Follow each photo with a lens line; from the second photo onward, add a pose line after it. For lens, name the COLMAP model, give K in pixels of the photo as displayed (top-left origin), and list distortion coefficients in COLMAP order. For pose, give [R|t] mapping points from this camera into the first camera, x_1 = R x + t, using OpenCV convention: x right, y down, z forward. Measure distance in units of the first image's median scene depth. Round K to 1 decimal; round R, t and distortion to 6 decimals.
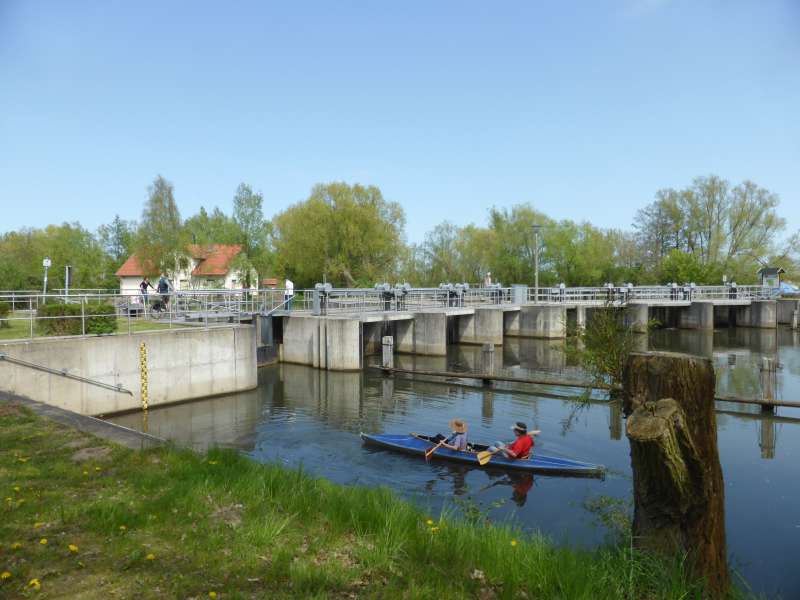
lens RADIAL K [[589.4, 0, 400.0], [0, 589.4, 300.0], [0, 0, 1]] dist [-0.045273, 0.038058]
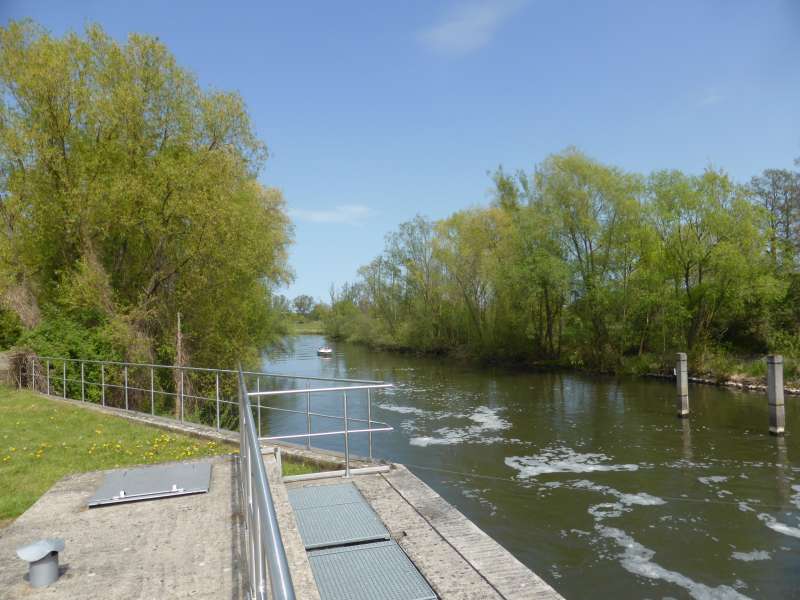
lens RADIAL K [[589.4, 0, 400.0], [0, 589.4, 300.0], [0, 0, 1]] dist [-0.045273, 0.038058]
pose [[0.999243, -0.038860, -0.001840, 0.068269], [0.038675, 0.997379, -0.061153, -0.014945], [0.004211, 0.061036, 0.998127, 0.492472]]
